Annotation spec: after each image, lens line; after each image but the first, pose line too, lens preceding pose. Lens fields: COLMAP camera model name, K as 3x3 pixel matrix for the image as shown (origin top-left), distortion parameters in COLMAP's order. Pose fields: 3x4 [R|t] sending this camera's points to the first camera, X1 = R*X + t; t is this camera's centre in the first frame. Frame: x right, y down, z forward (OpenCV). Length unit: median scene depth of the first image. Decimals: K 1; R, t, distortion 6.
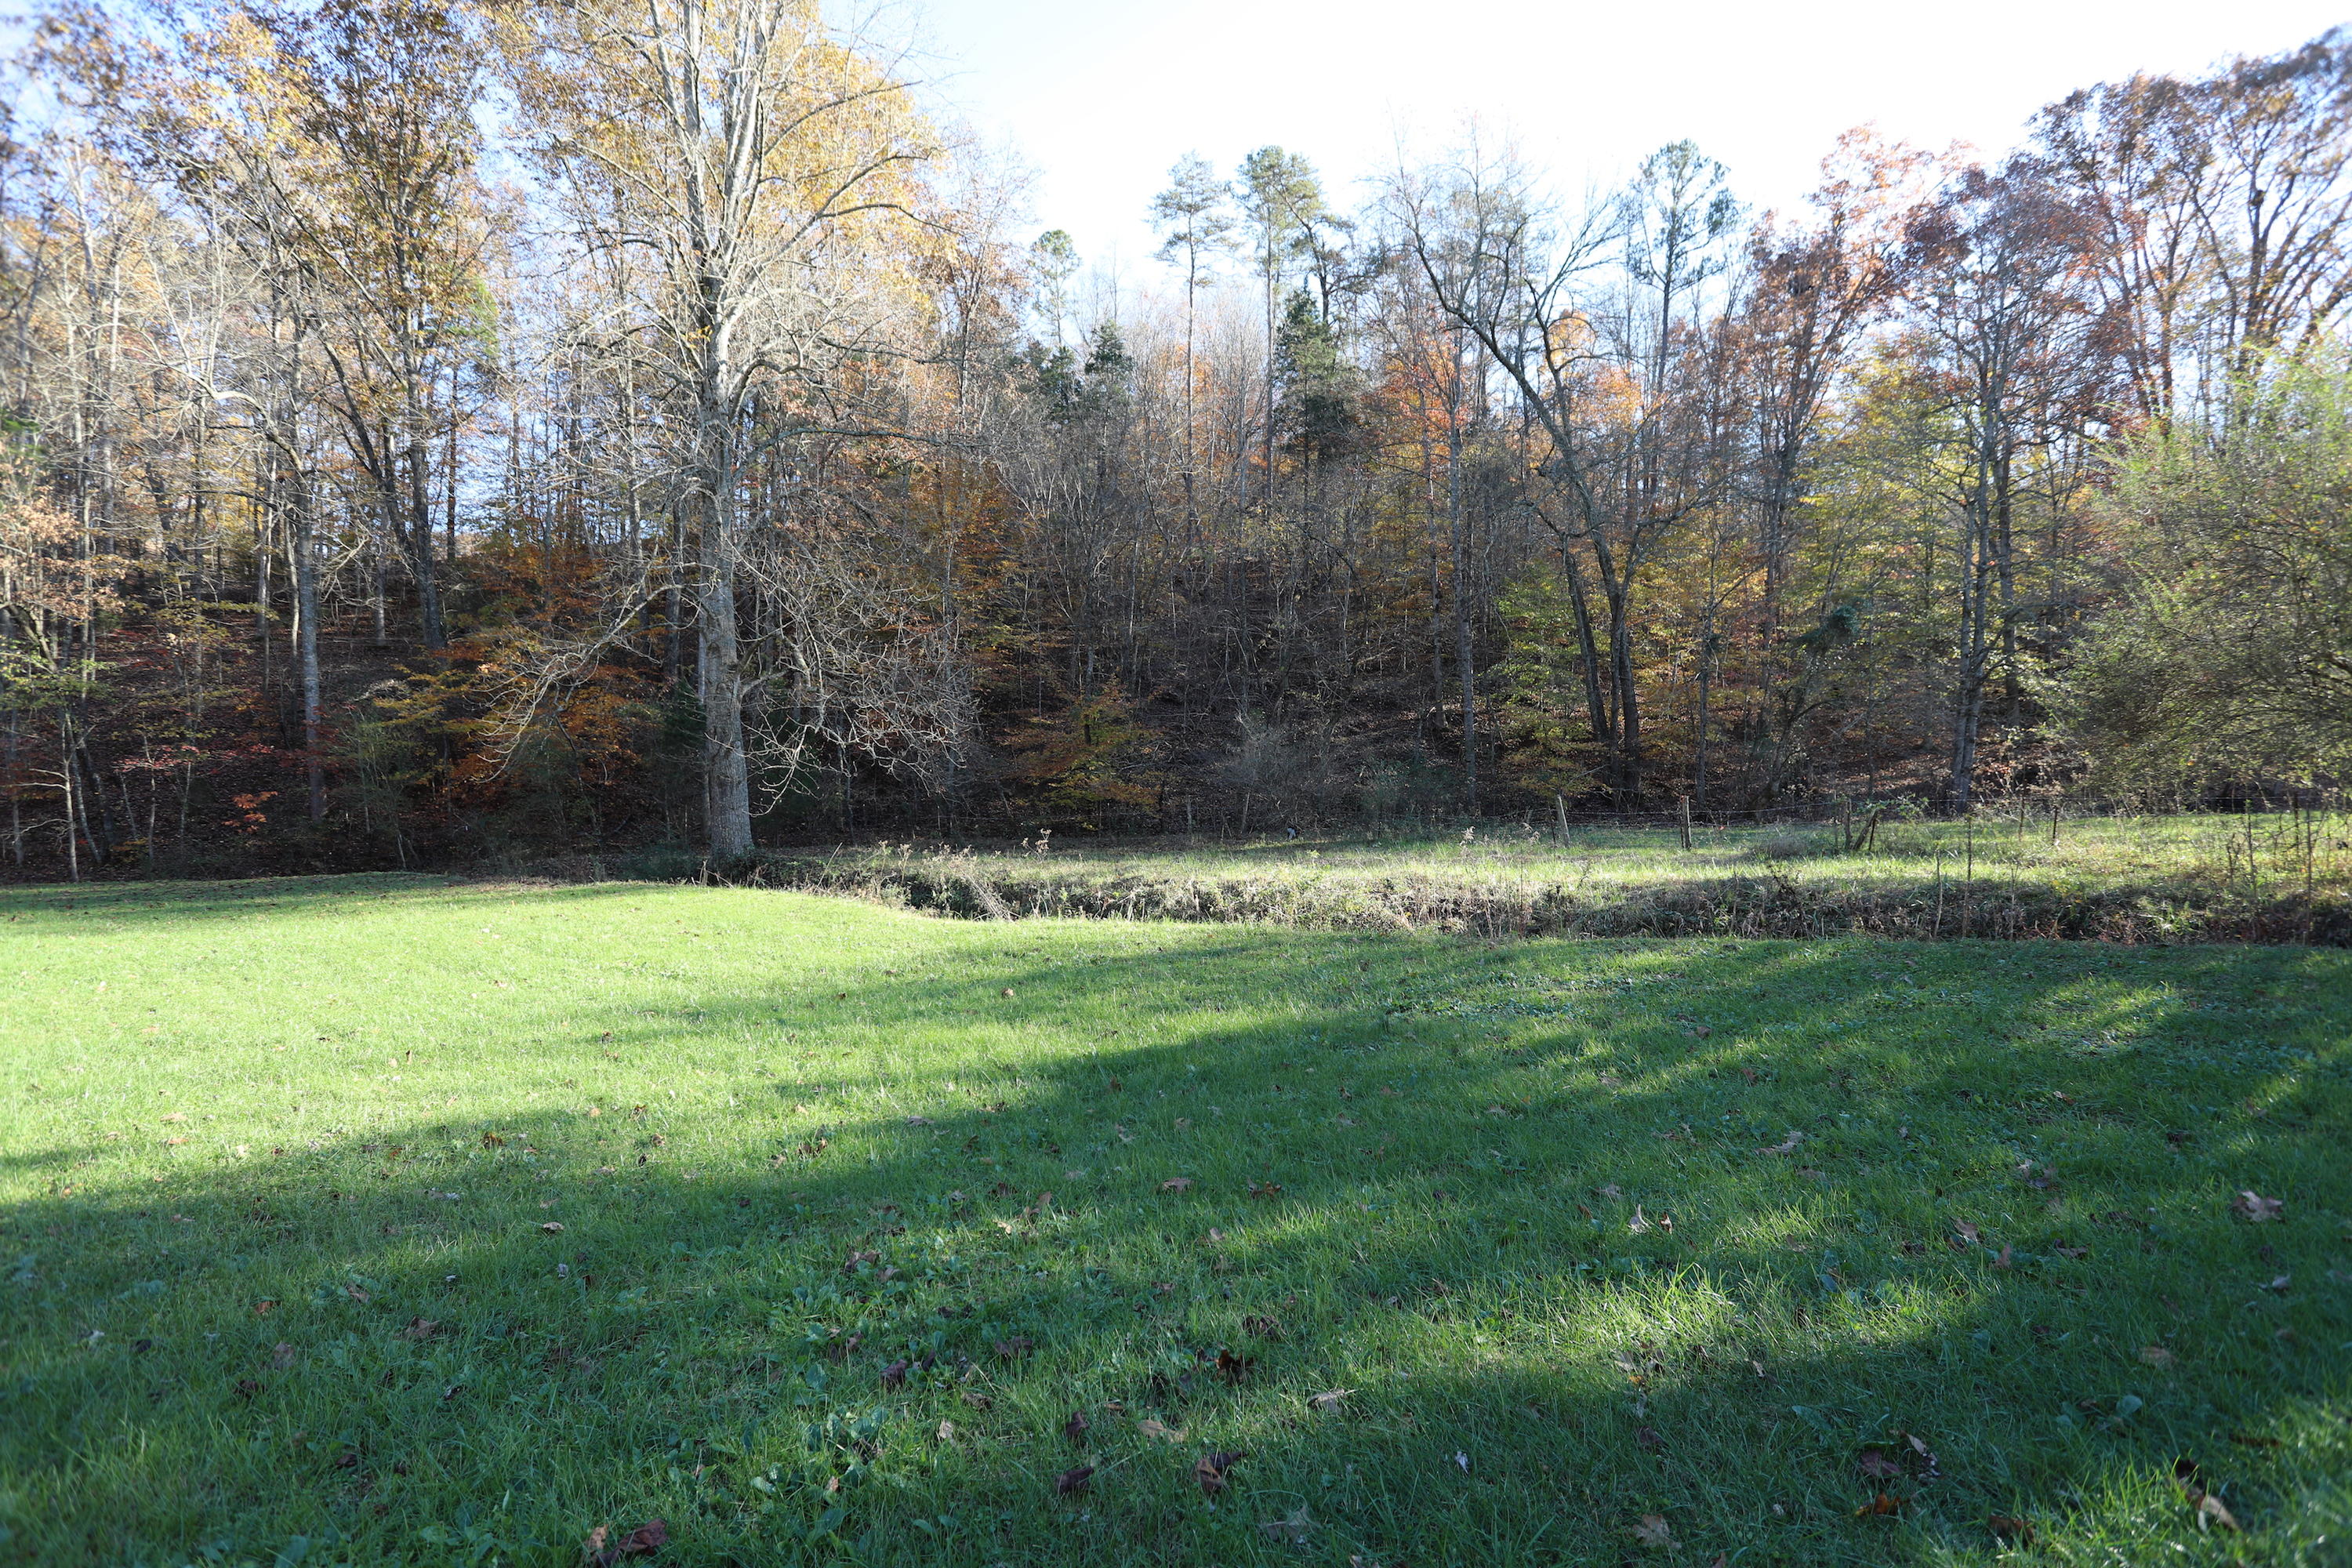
lens RADIAL K [[1135.7, 0, 1183.5], [0, 1135.7, 785.2], [0, 0, 1]] dist [-0.079689, 0.037070]
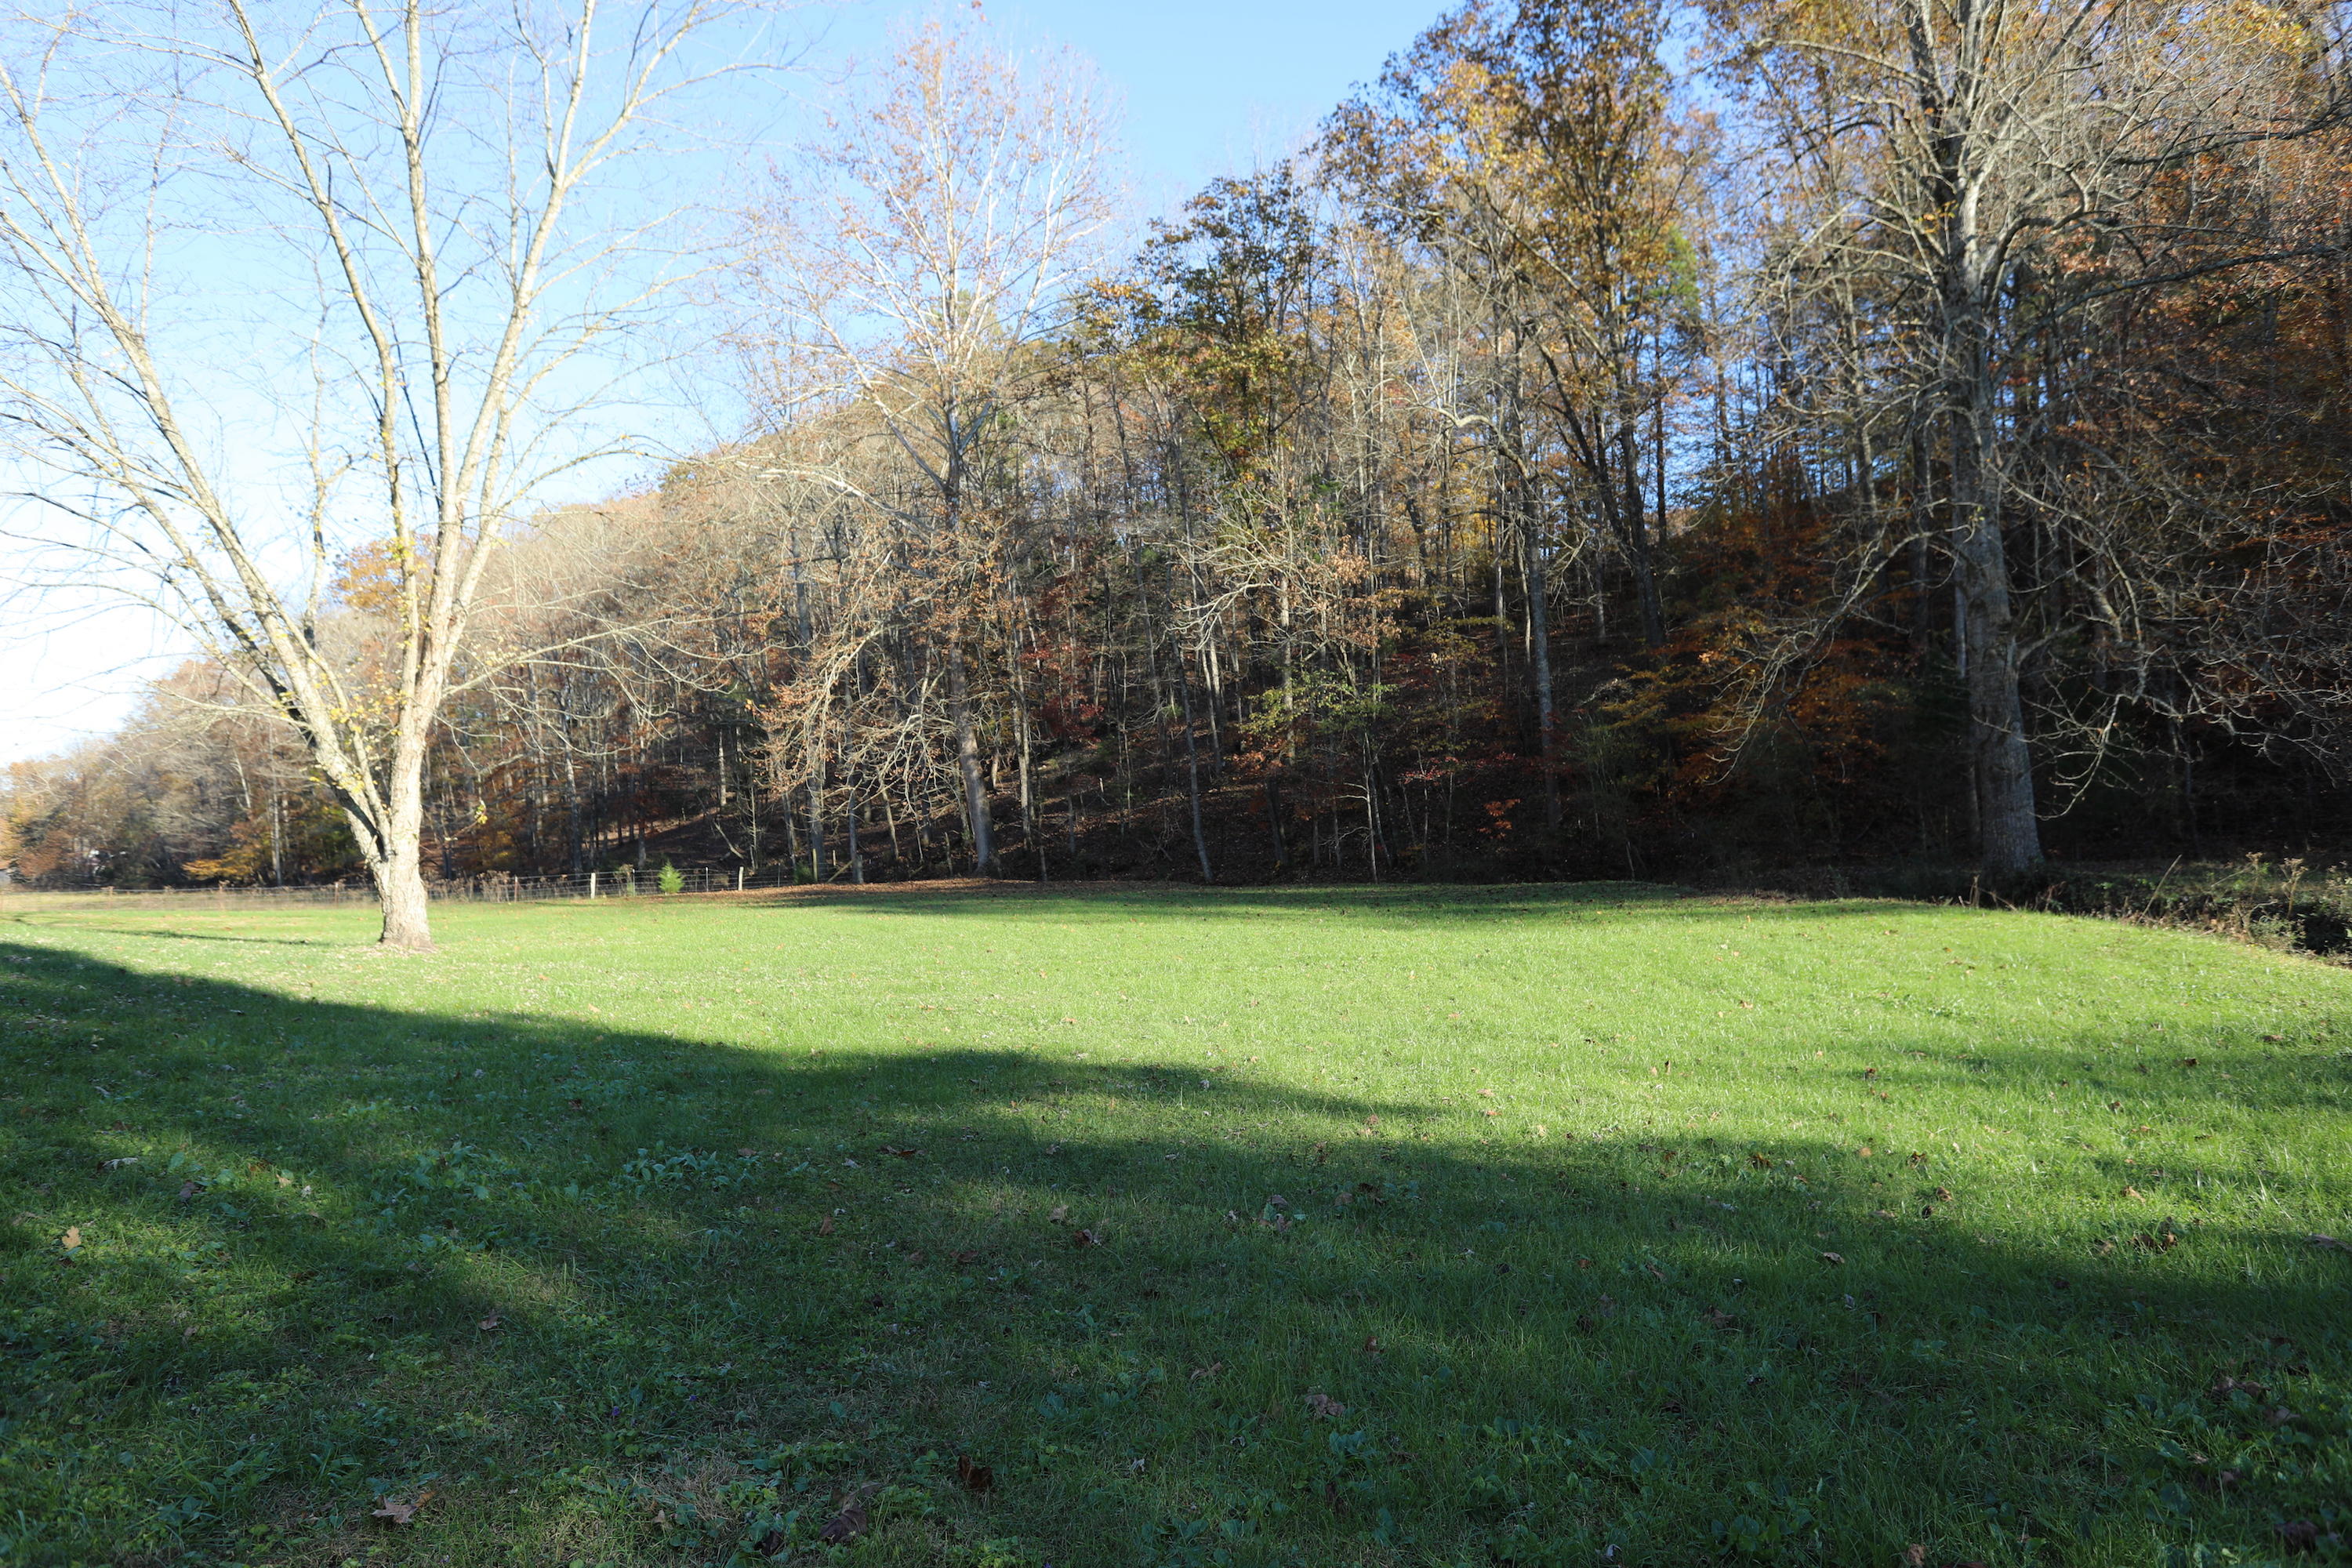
lens RADIAL K [[1386.0, 0, 1182.8], [0, 1386.0, 785.6], [0, 0, 1]] dist [-0.064542, 0.048704]
pose [[0.601144, -0.025706, -0.798727, 0.005018], [0.027428, 0.999557, -0.011526, -0.000429], [0.798670, -0.014978, 0.601583, -0.021188]]
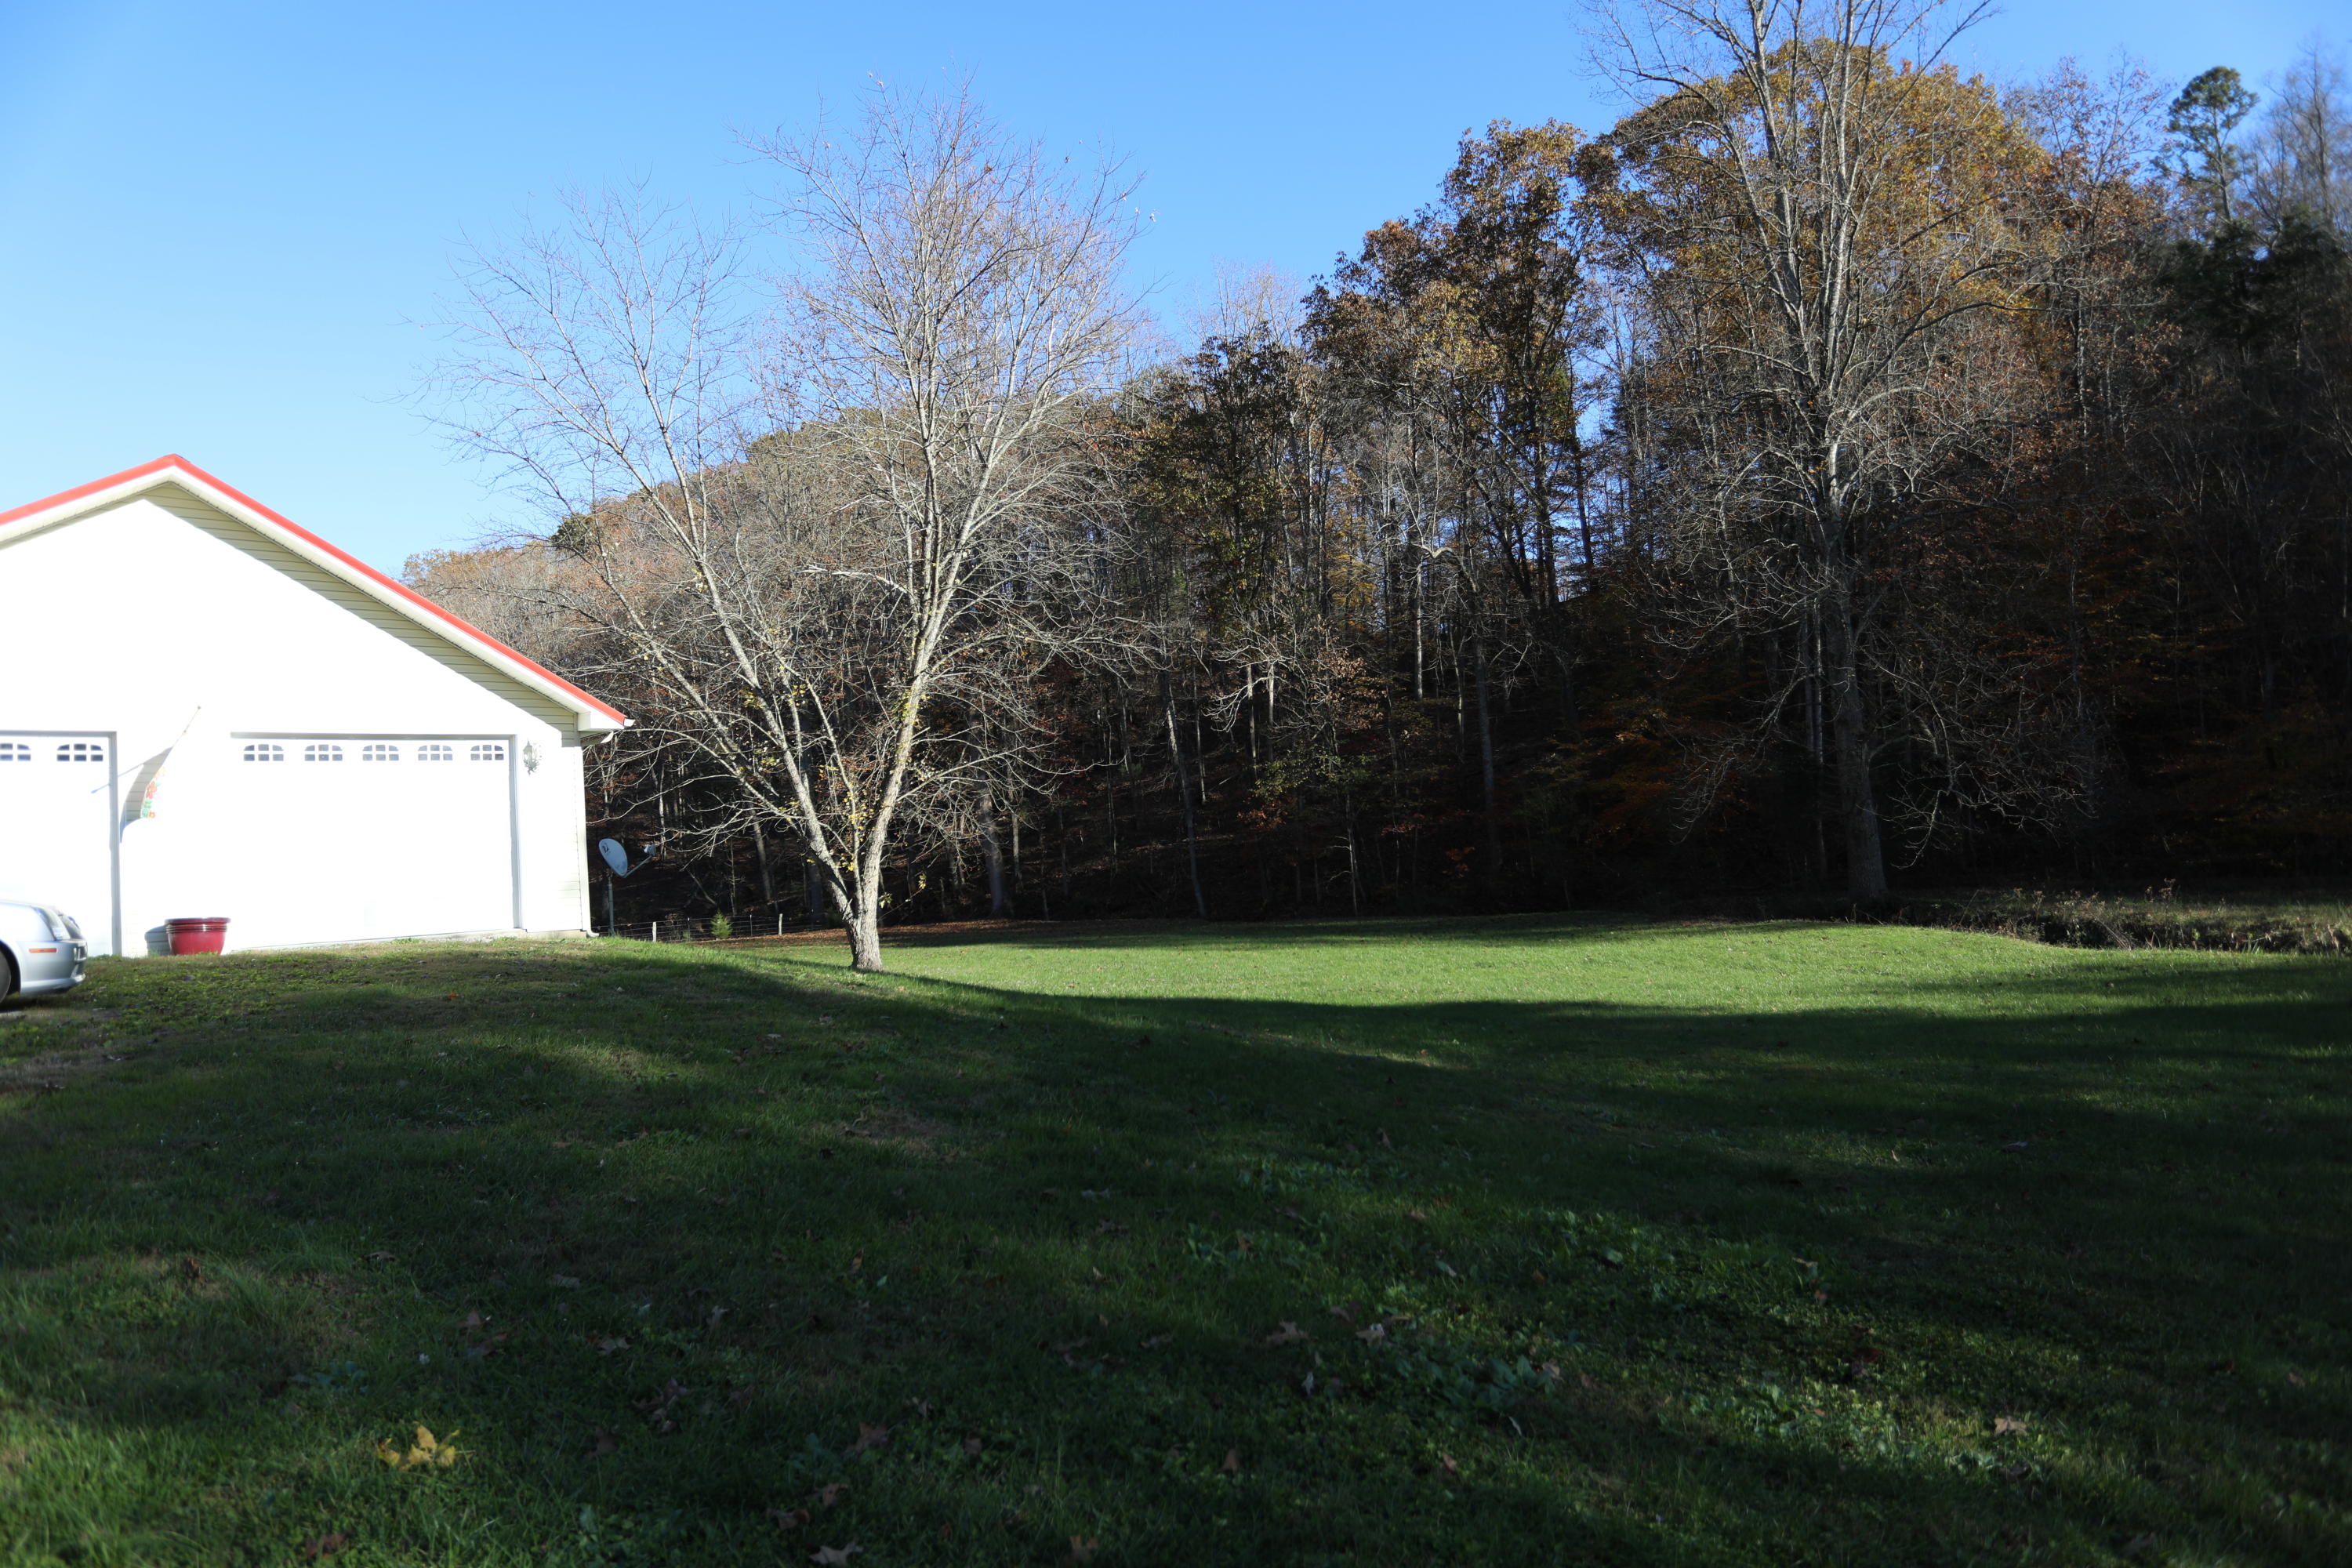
lens RADIAL K [[1386.0, 0, 1182.8], [0, 1386.0, 785.6], [0, 0, 1]] dist [-0.064542, 0.048704]
pose [[0.695092, -0.051478, -0.717076, 0.120205], [0.040678, 0.998651, -0.032261, -0.035885], [0.717770, -0.006744, 0.696248, -0.478912]]
